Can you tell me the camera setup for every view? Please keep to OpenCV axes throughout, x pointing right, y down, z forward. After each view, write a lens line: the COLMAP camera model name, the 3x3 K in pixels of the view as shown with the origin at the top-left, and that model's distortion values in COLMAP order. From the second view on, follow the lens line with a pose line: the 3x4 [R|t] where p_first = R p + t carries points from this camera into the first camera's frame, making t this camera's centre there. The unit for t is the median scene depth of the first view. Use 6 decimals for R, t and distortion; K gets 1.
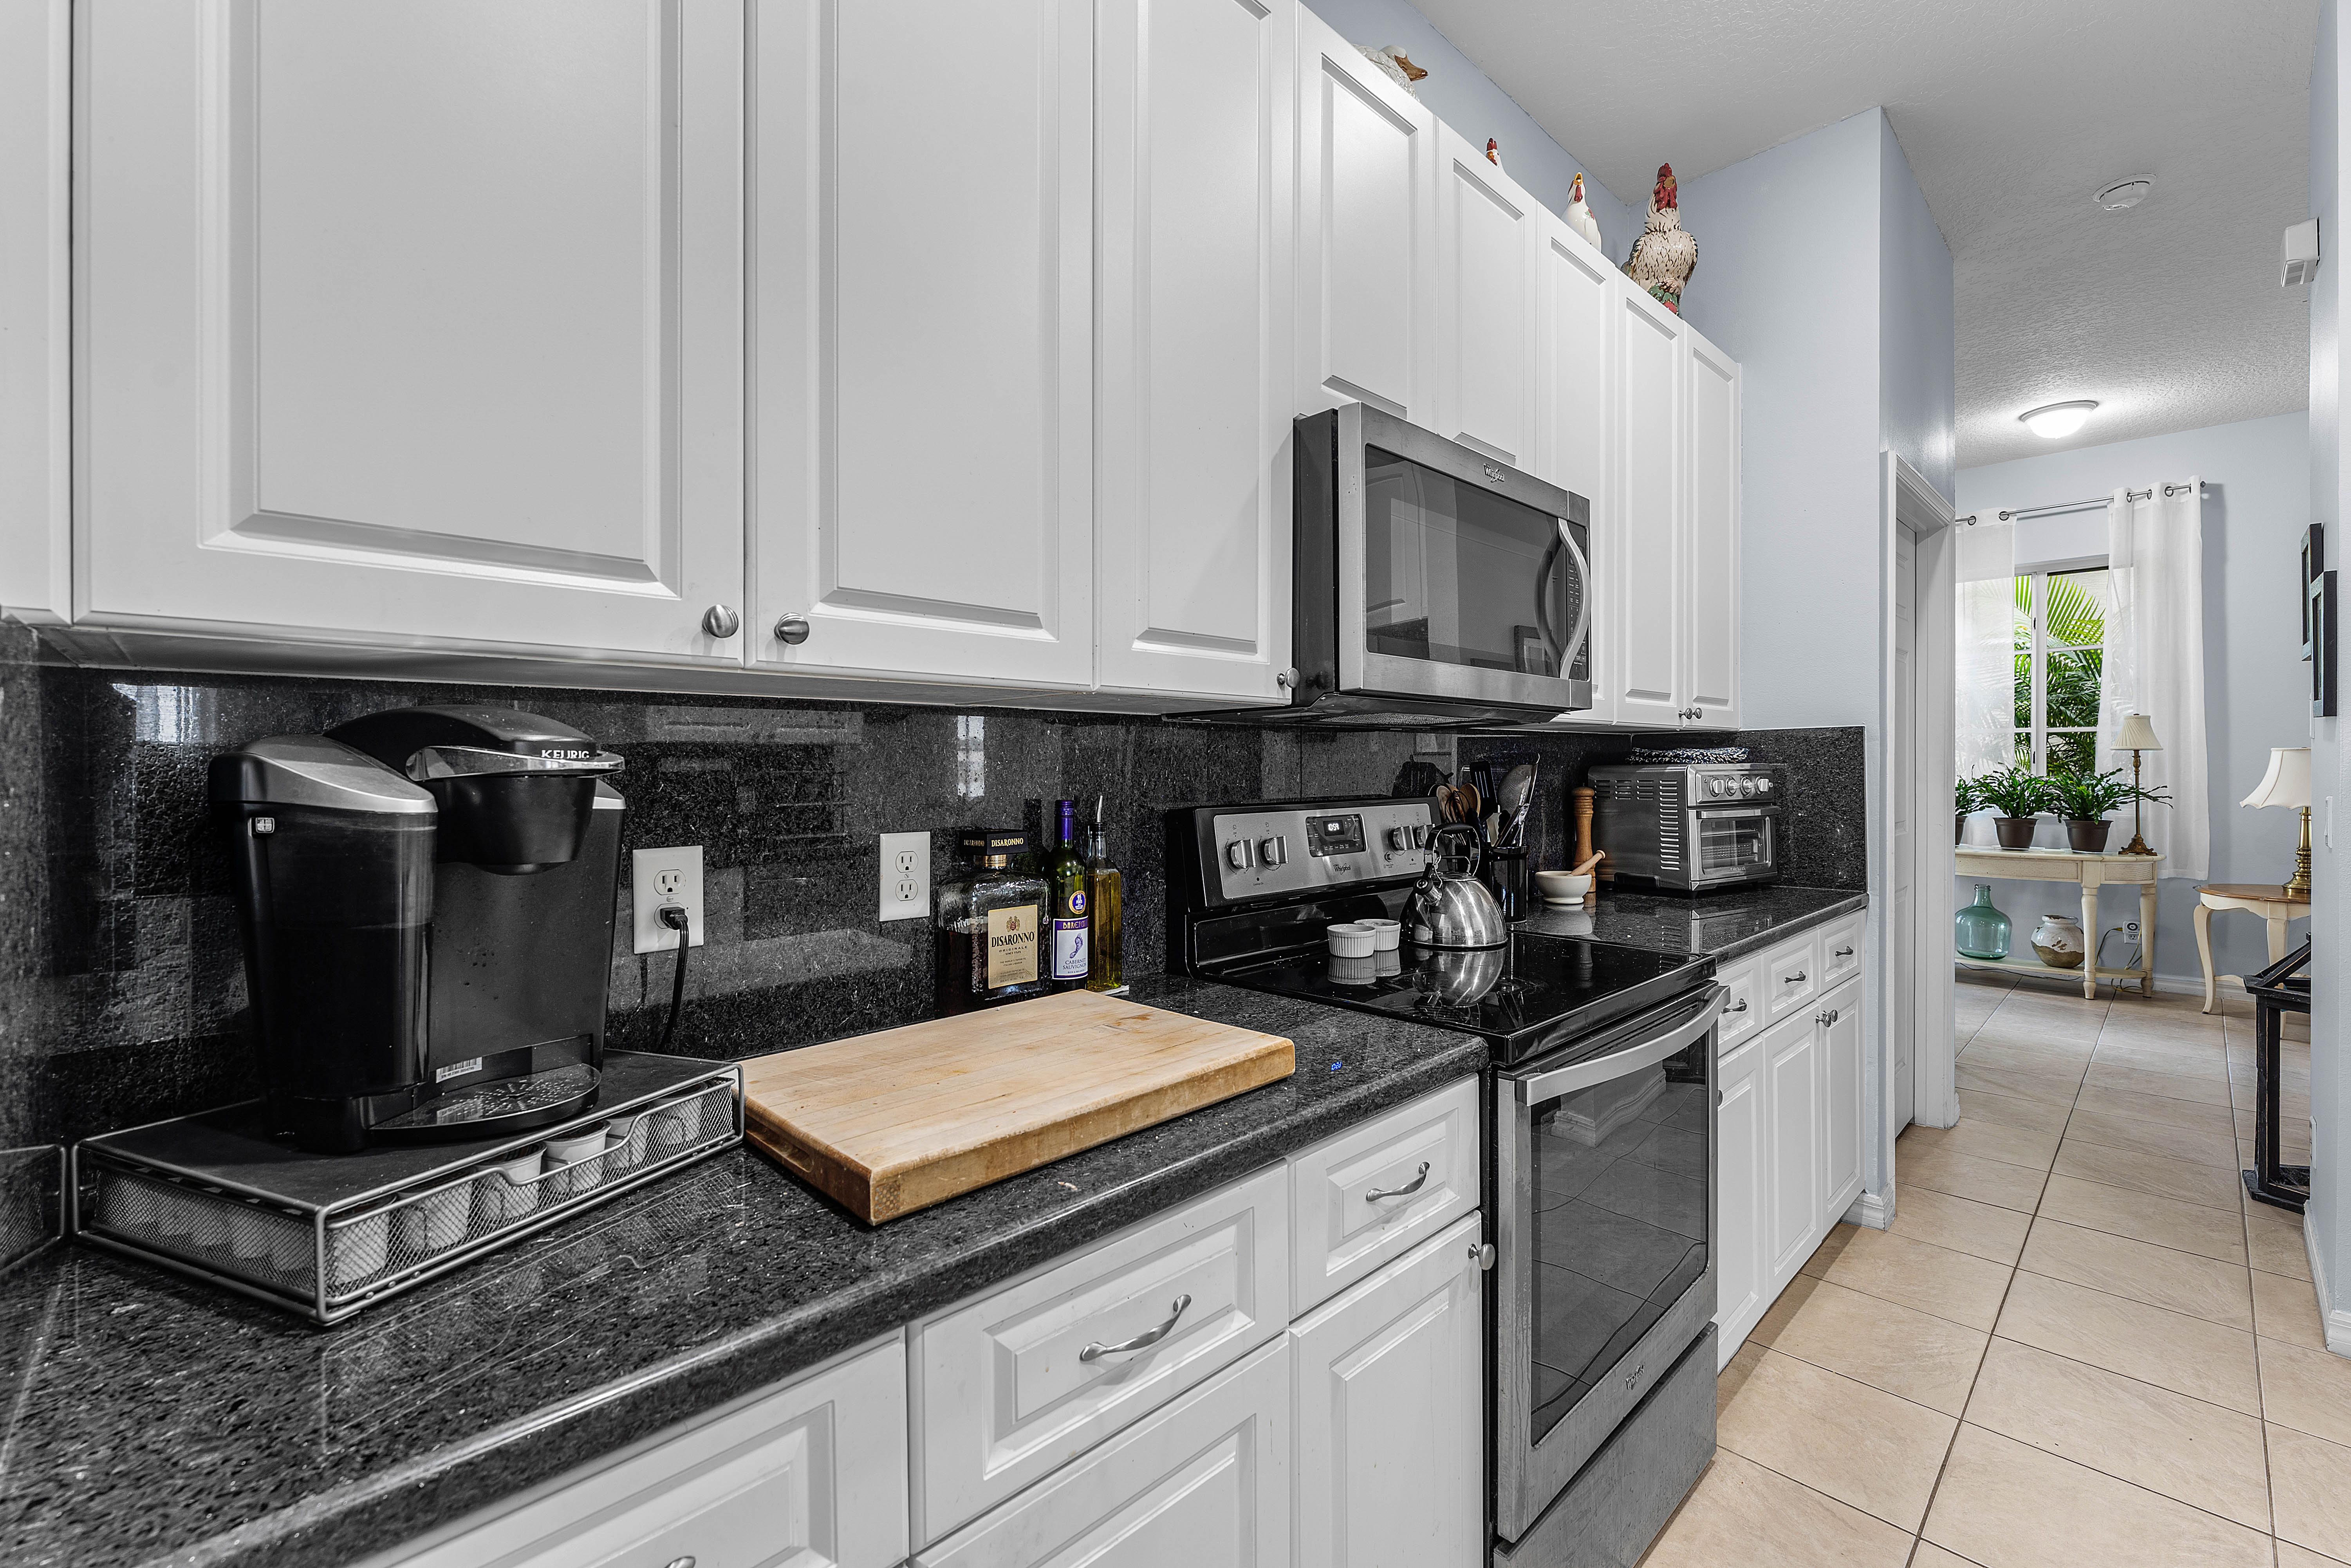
lens RADIAL K [[968.1, 0, 1191.8], [0, 968.1, 773.9], [0, 0, 1]] dist [-0.001203, 0.000296]
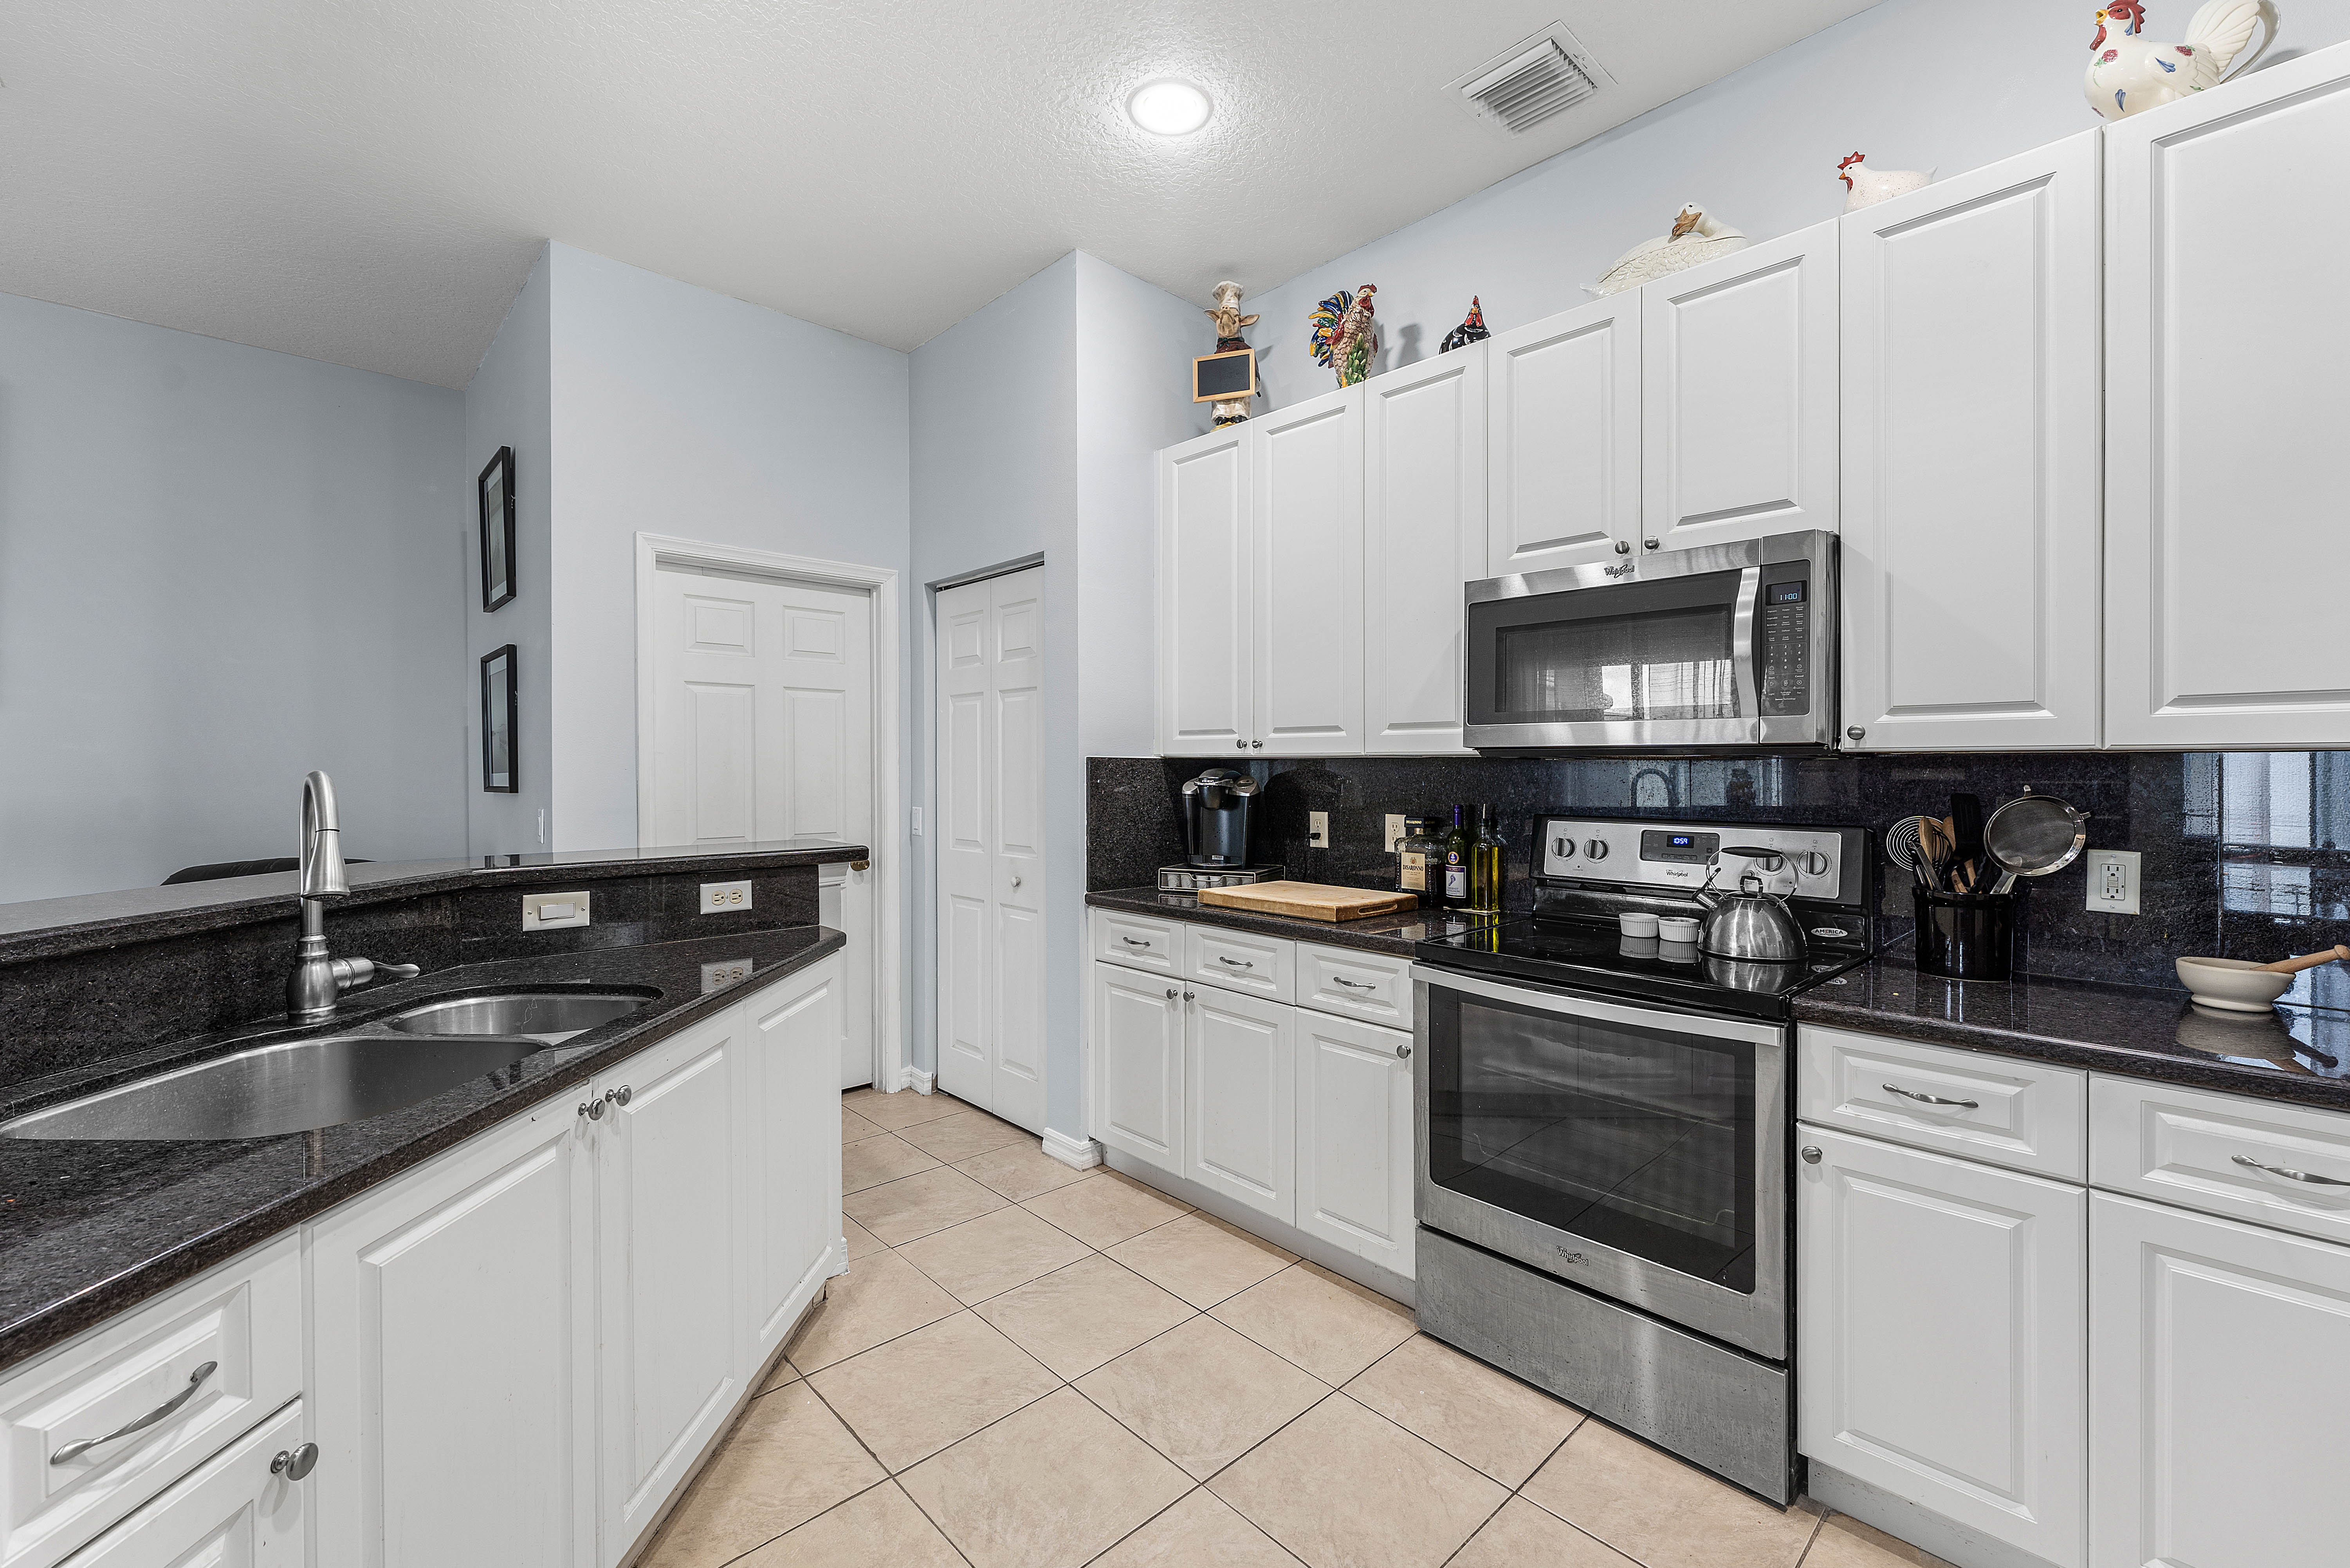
lens RADIAL K [[967.8, 0, 1183.1], [0, 967.8, 773.4], [0, 0, 1]] dist [-0.001203, 0.000296]
pose [[-0.014948, 0.010675, -0.999831, 1.252189], [-0.010028, 0.999891, 0.010826, -0.034136], [0.999838, 0.010188, -0.014840, 0.340539]]
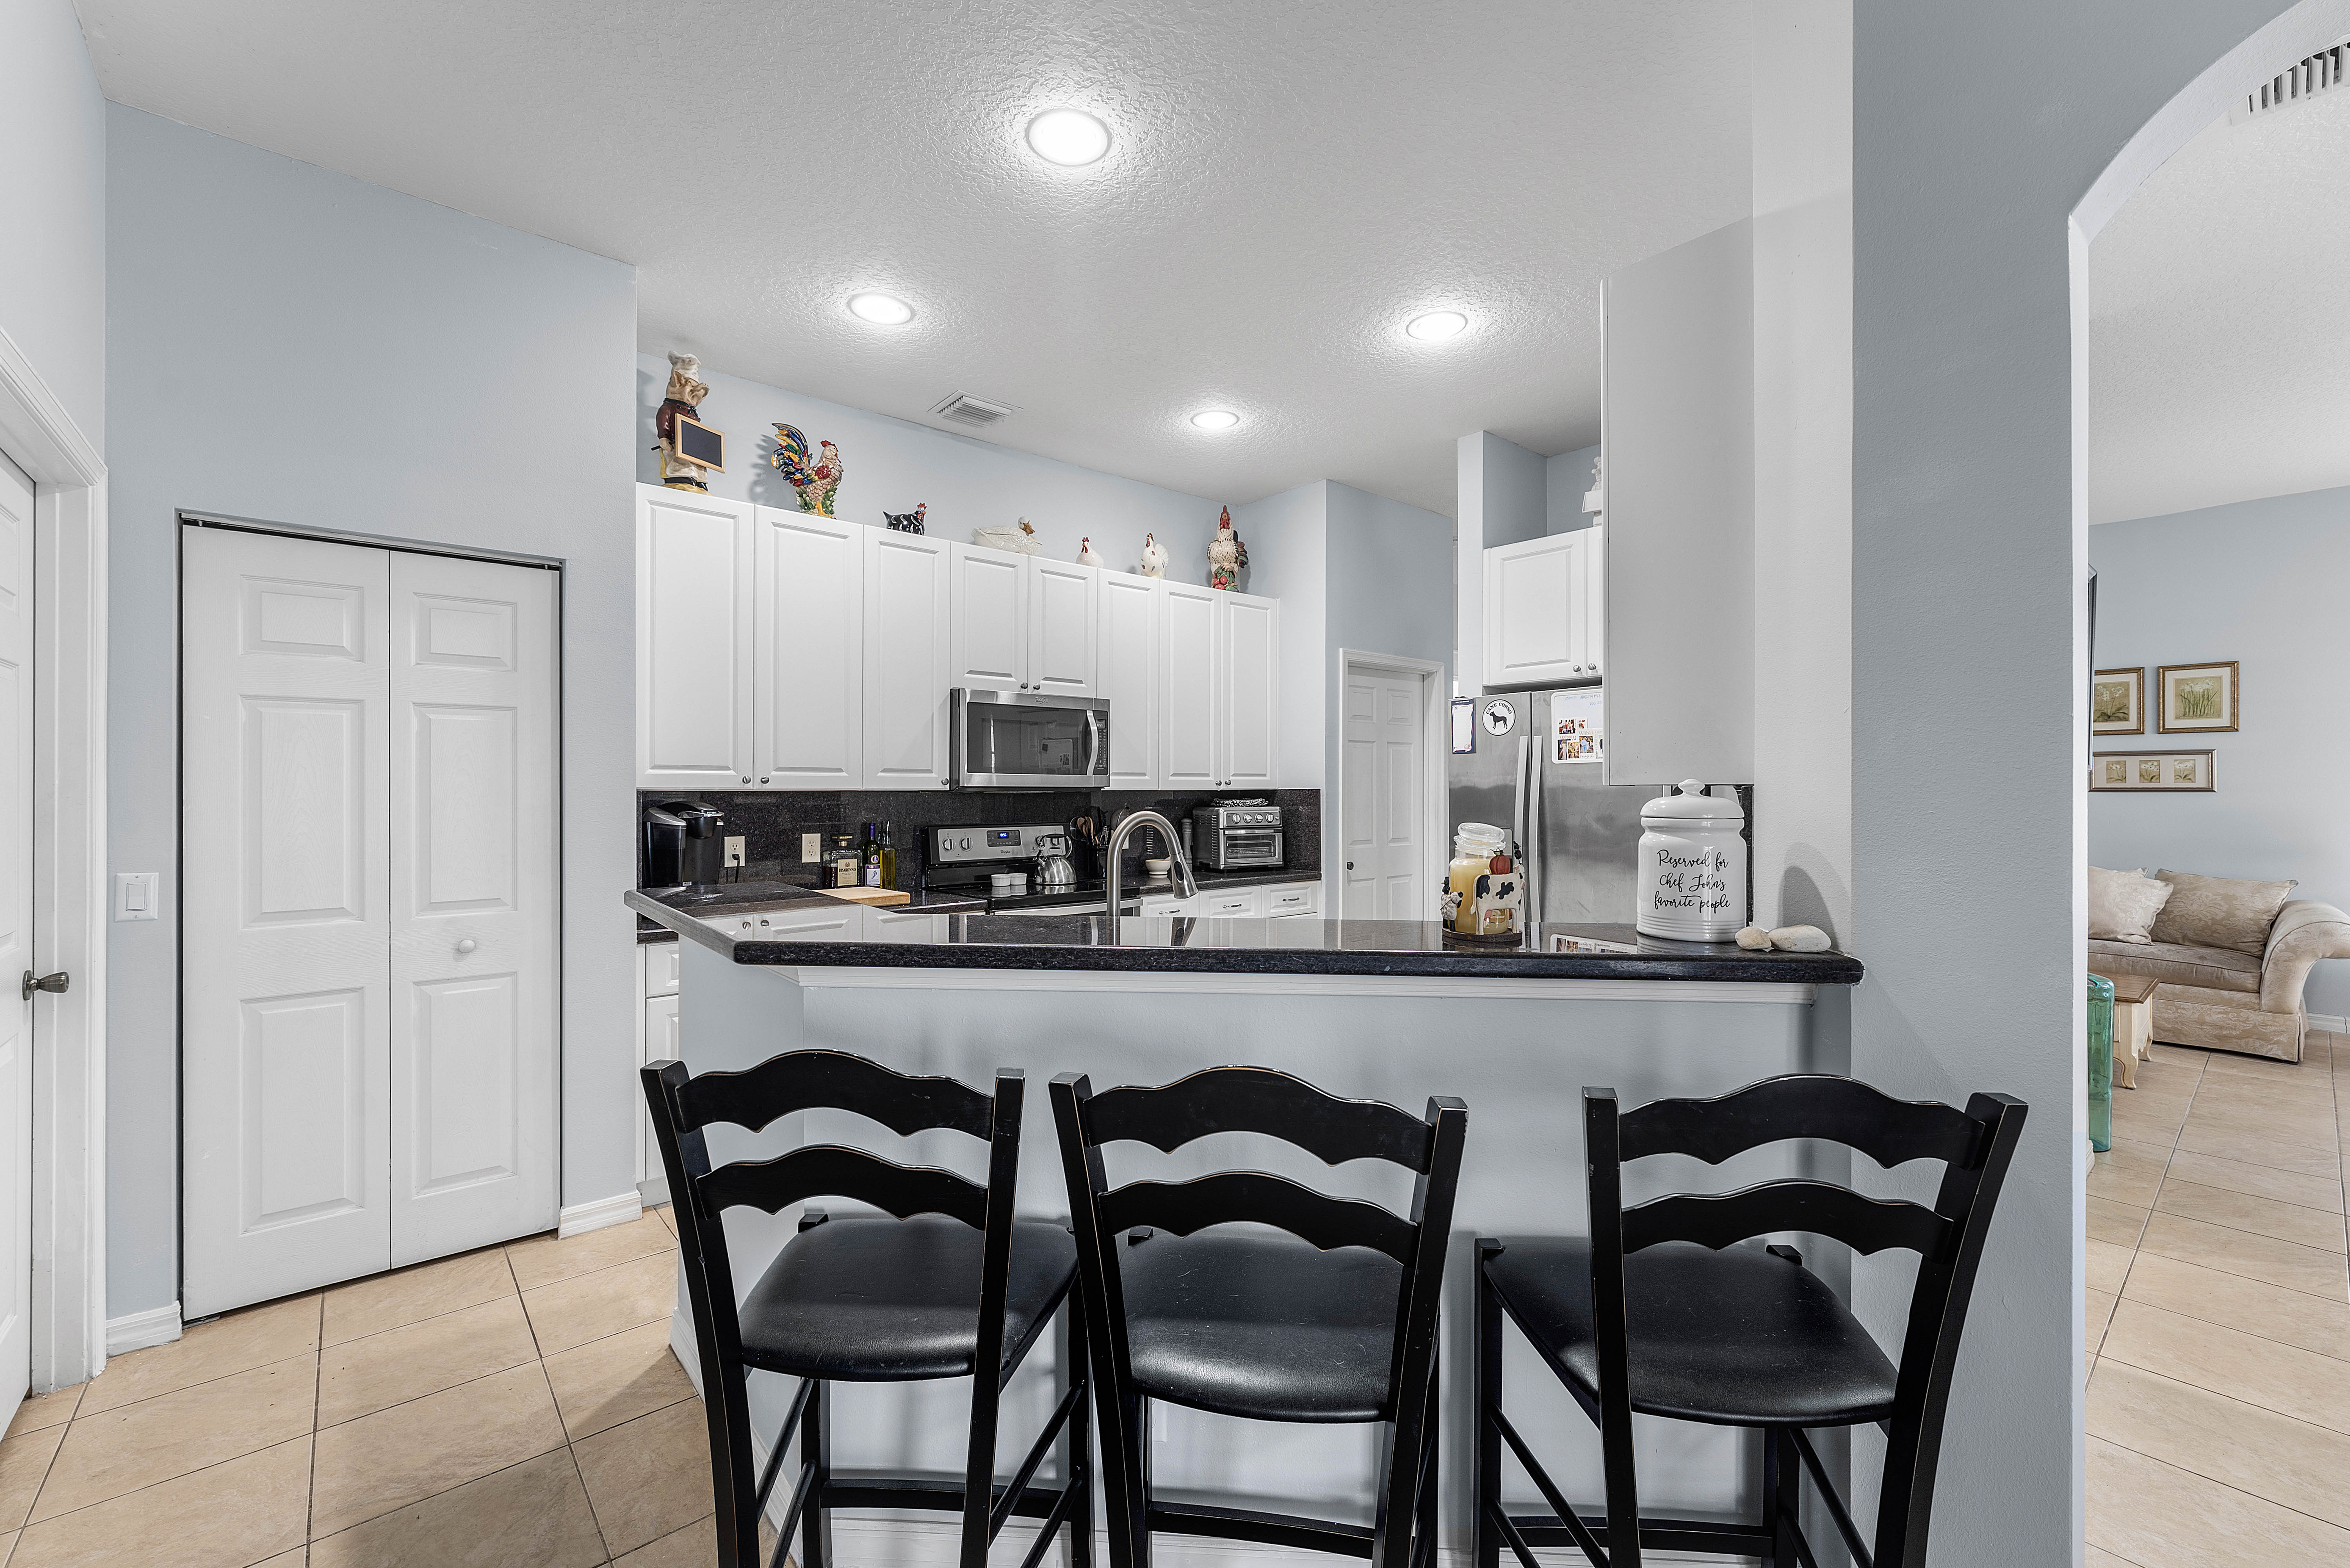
lens RADIAL K [[967.6, 0, 1192.5], [0, 967.6, 793.7], [0, 0, 1]] dist [-0.001203, 0.000296]
pose [[0.998458, 0.004818, -0.055310, 0.671644], [-0.004959, 0.999985, -0.002407, -0.039579], [0.055297, 0.002678, 0.998466, -1.234630]]
